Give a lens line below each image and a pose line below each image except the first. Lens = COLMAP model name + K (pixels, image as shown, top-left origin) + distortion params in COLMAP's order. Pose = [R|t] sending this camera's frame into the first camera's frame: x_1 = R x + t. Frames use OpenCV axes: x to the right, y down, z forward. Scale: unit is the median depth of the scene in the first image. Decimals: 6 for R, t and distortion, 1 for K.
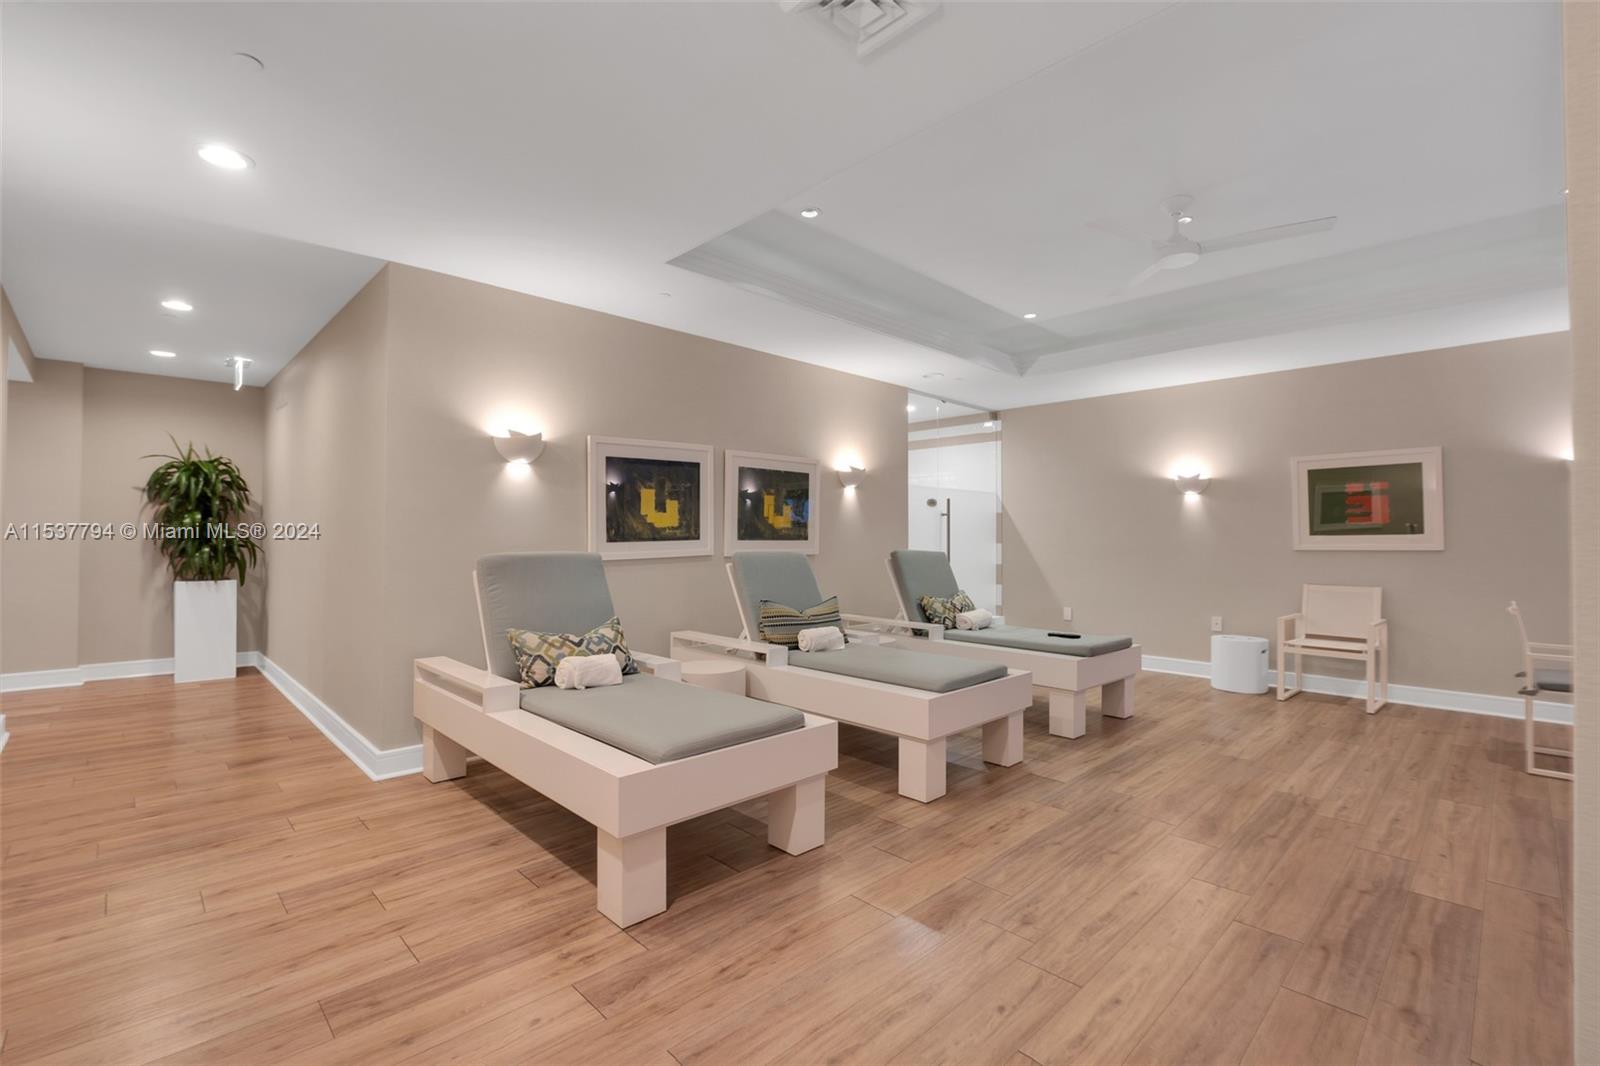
lens RADIAL K [[711.7, 0, 800.1], [0, 711.7, 529.7], [0, 0, 1]] dist [-0.020441, 0.001063]
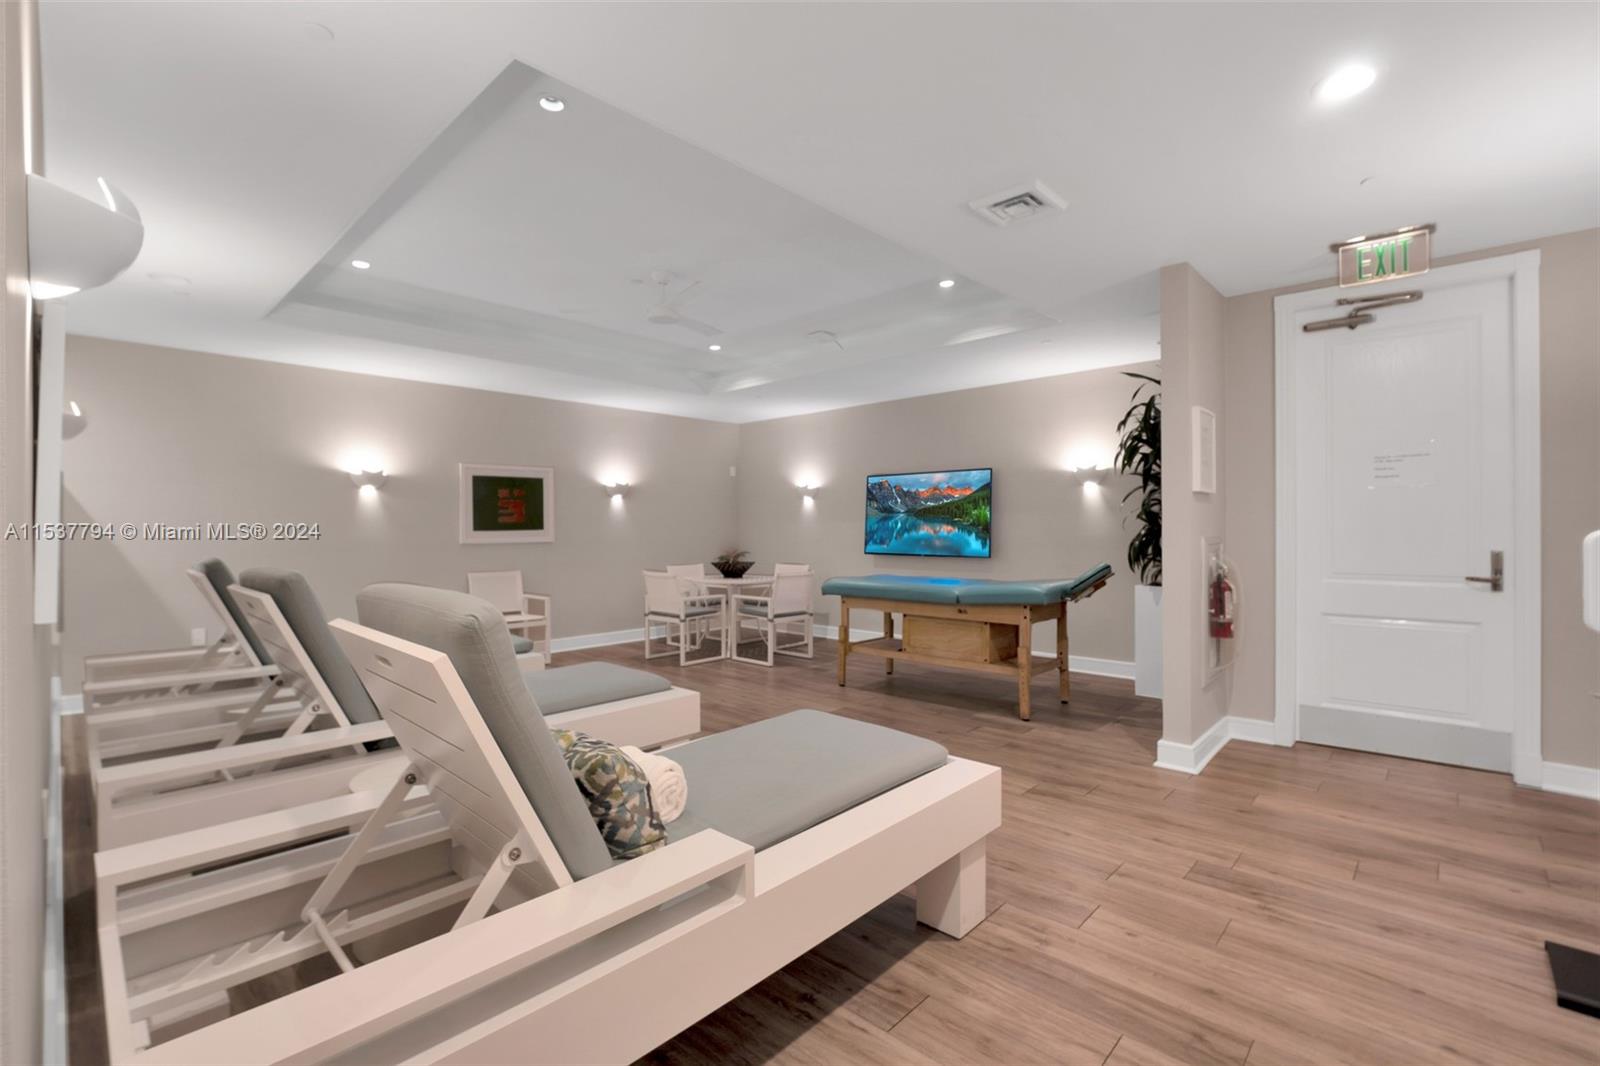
lens RADIAL K [[709.9, 0, 795.3], [0, 709.9, 529.1], [0, 0, 1]] dist [-0.035806, 0.000508]
pose [[-0.044429, -0.001594, 0.999011, -1.006339], [-0.005662, 0.999983, 0.001344, -0.000218], [-0.998997, -0.005597, -0.044437, 1.060956]]
